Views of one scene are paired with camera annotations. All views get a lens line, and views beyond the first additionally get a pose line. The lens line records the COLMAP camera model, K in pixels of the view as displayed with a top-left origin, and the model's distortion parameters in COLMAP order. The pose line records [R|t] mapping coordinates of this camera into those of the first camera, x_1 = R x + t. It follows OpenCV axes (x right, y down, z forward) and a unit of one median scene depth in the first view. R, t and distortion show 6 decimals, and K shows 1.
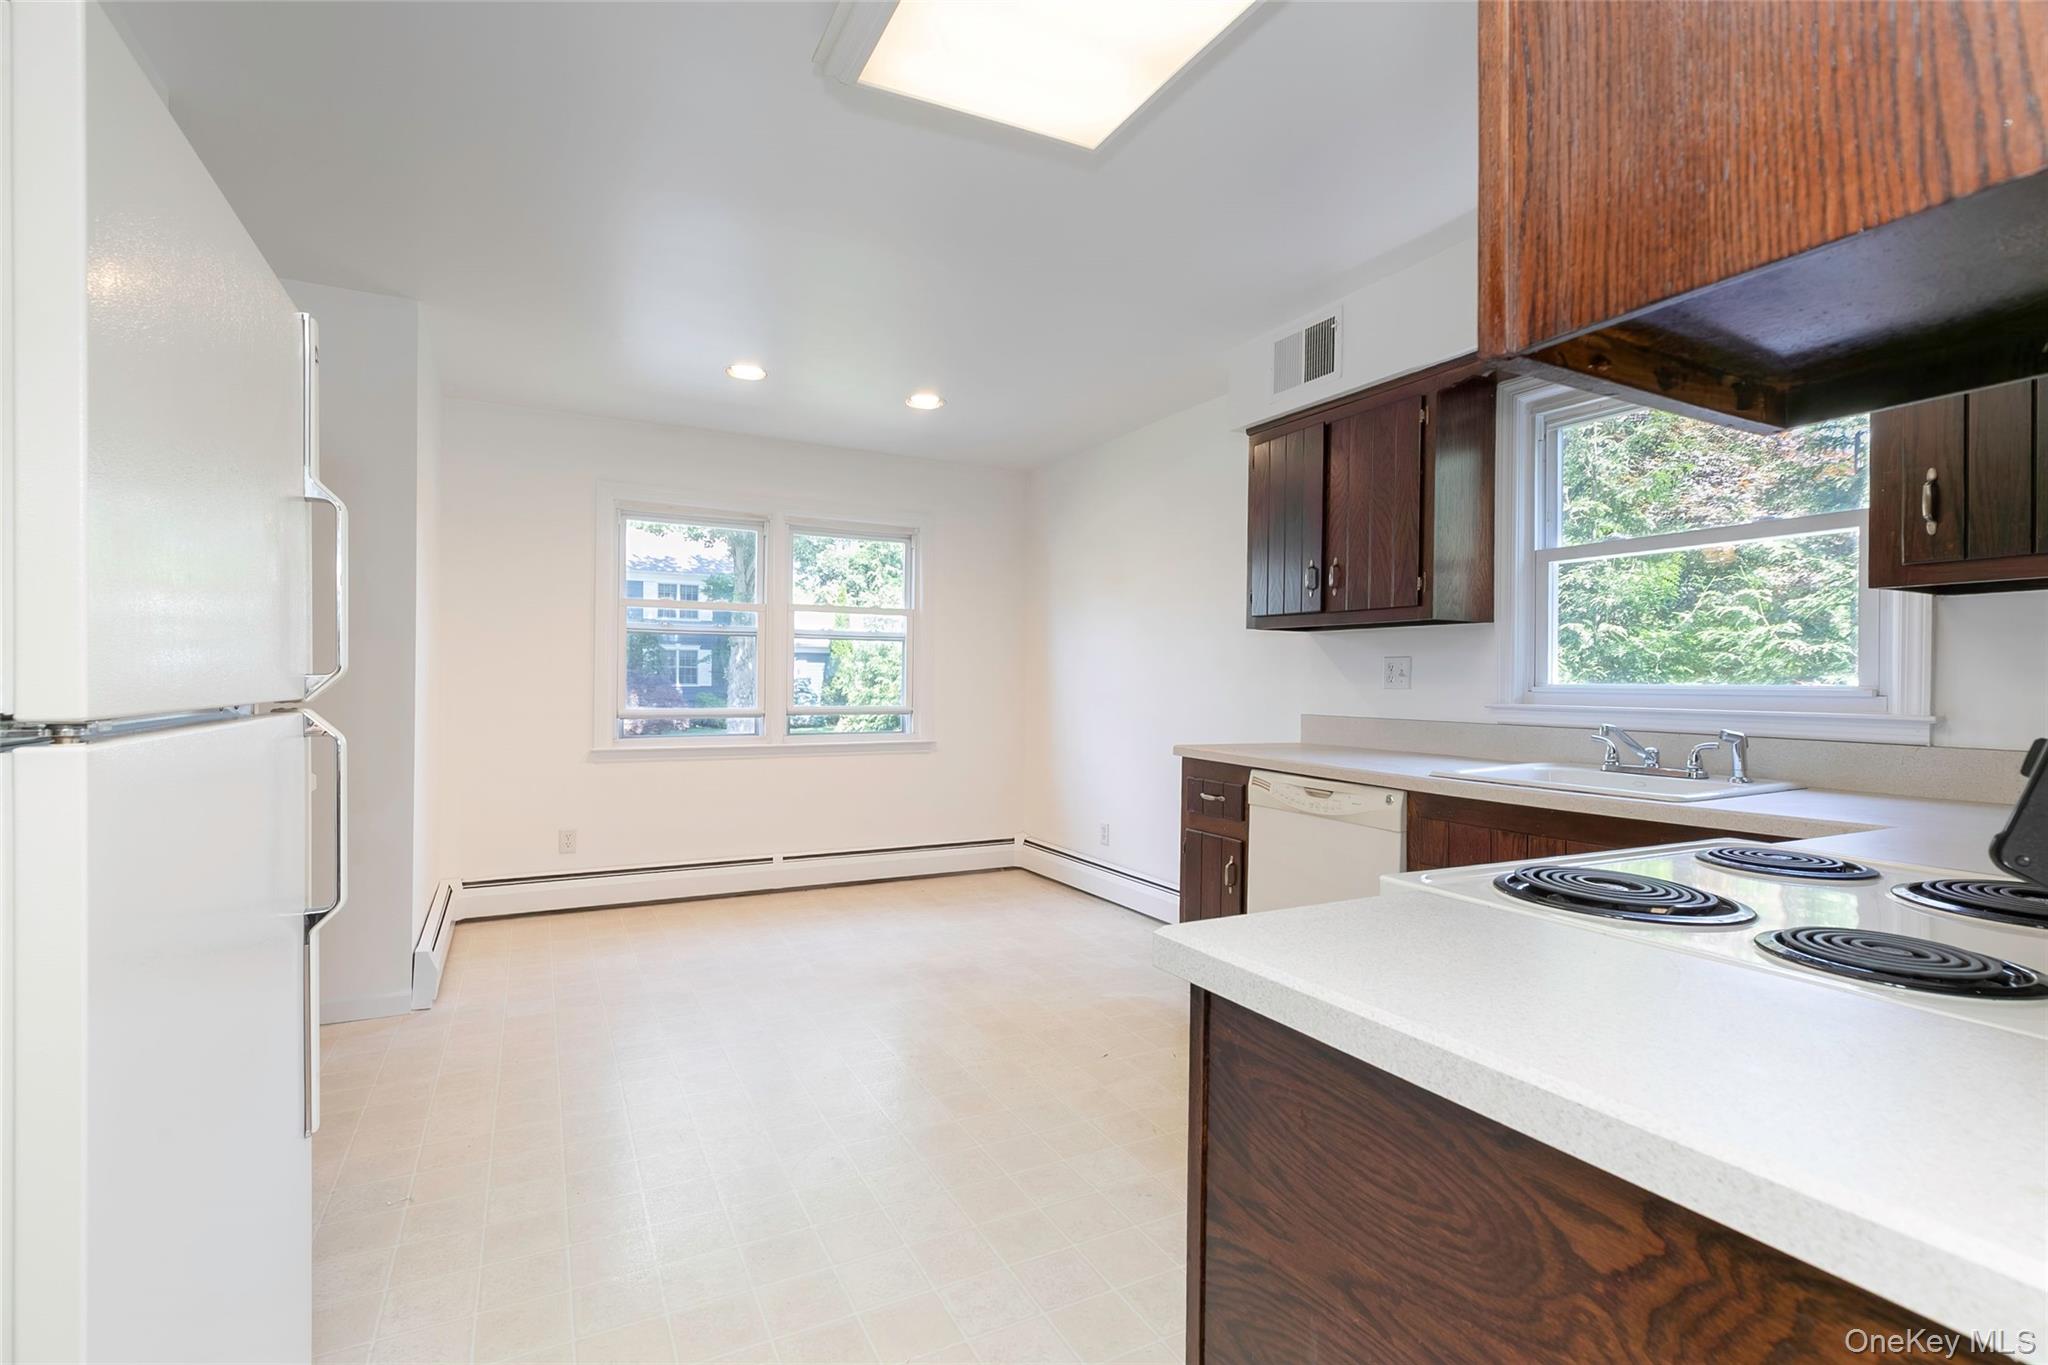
lens RADIAL K [[938.2, 0, 1026.2], [0, 938.2, 691.9], [0, 0, 1]] dist [0.008730, -0.001012]
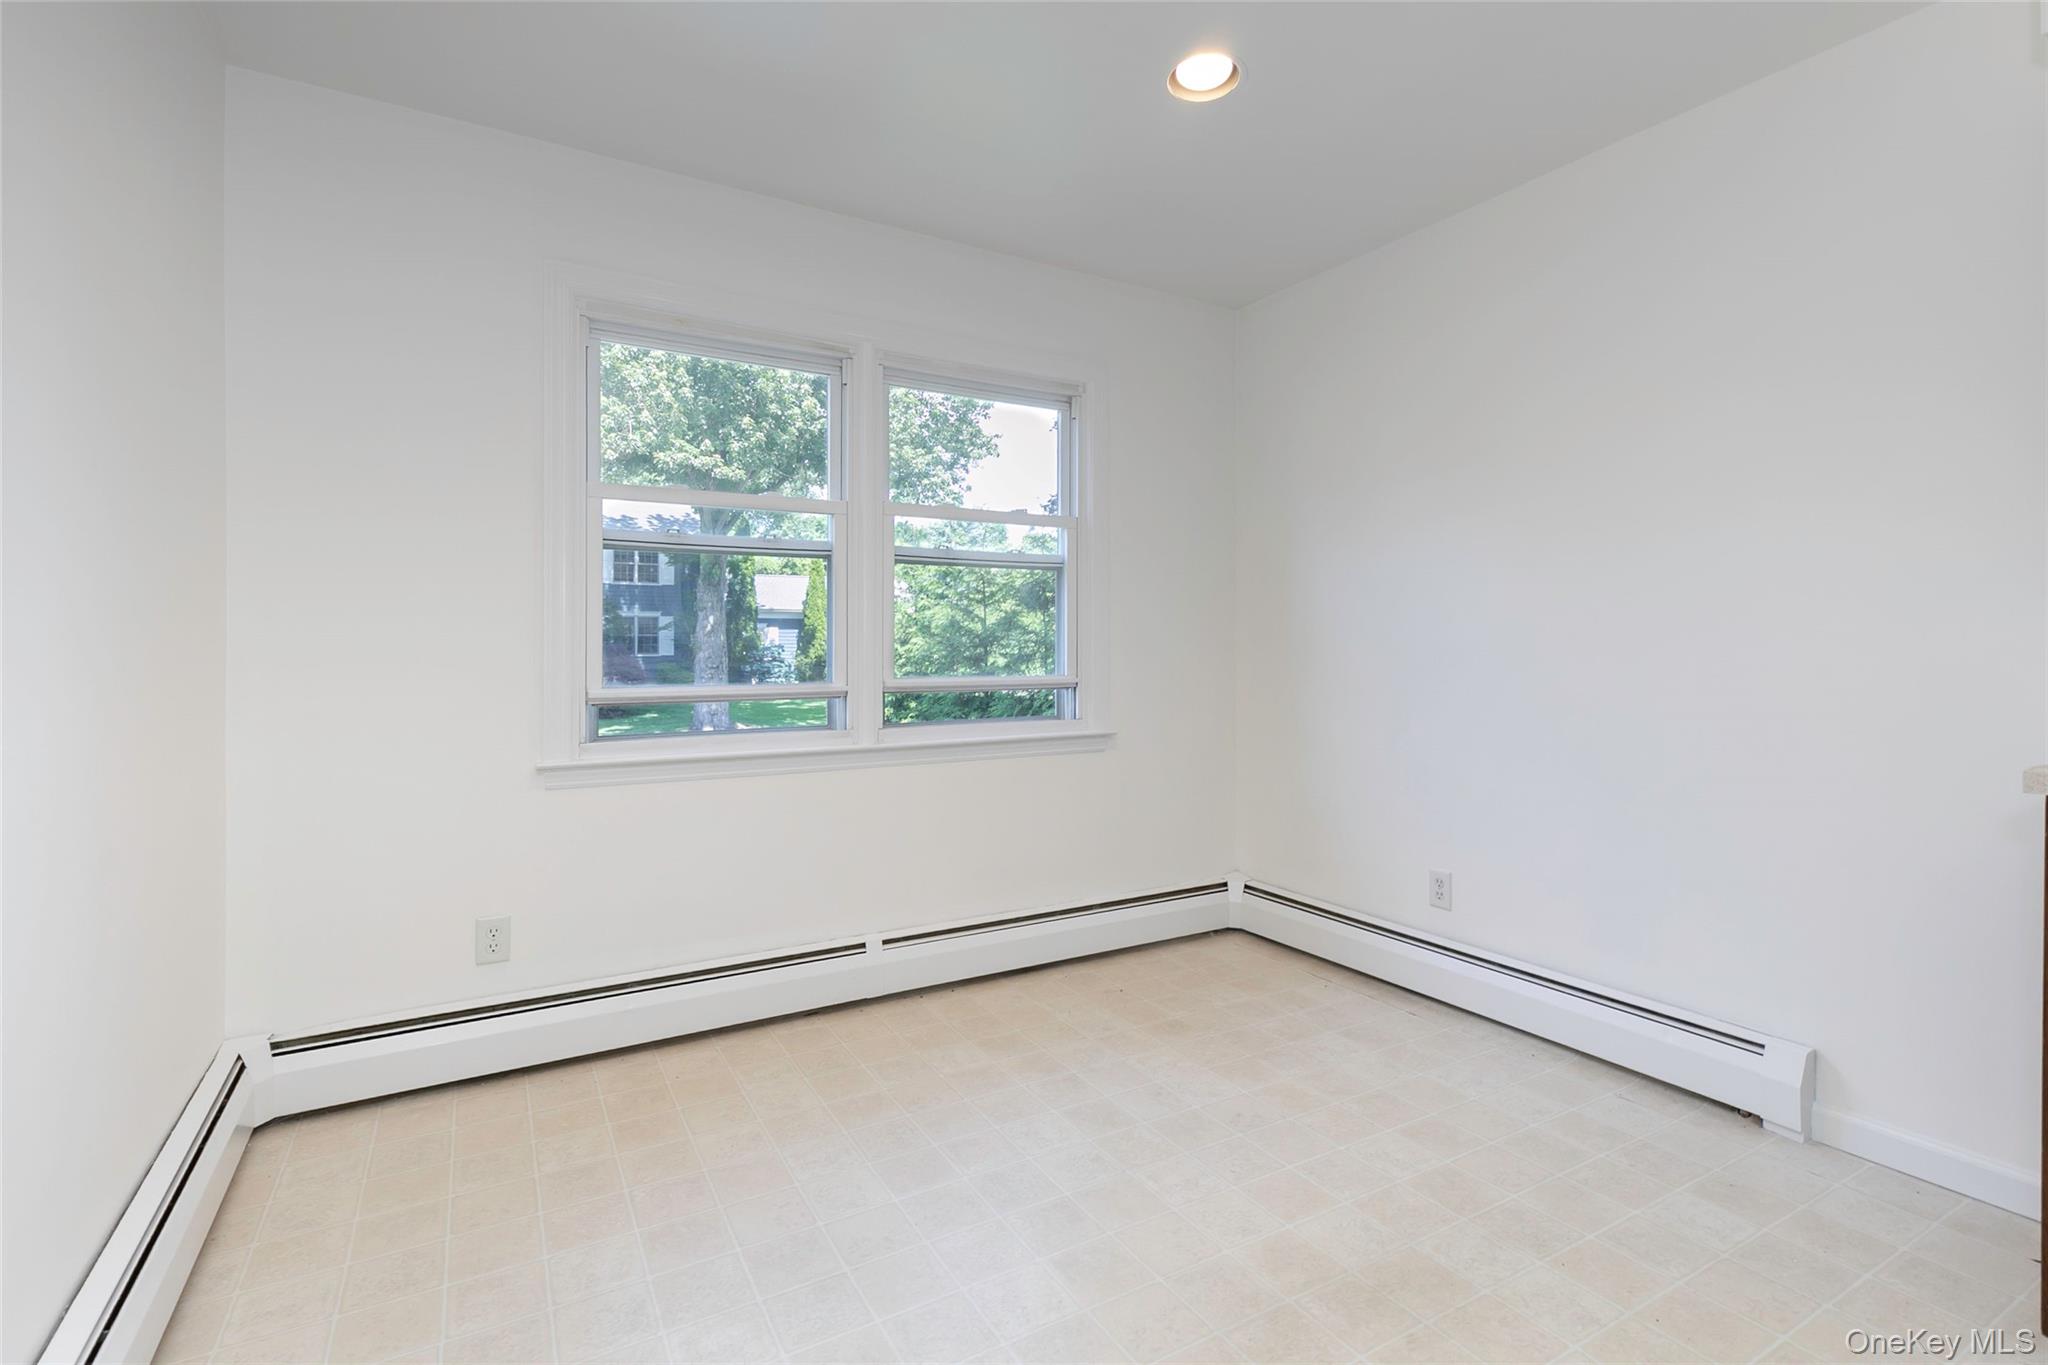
lens RADIAL K [[938.2, 0, 1038.0], [0, 938.2, 658.2], [0, 0, 1]] dist [0.008730, -0.001012]
pose [[0.998562, -0.009785, 0.052712, -0.172542], [0.009828, 0.999952, -0.000556, 0.003860], [-0.052704, 0.001073, 0.998610, 0.376507]]
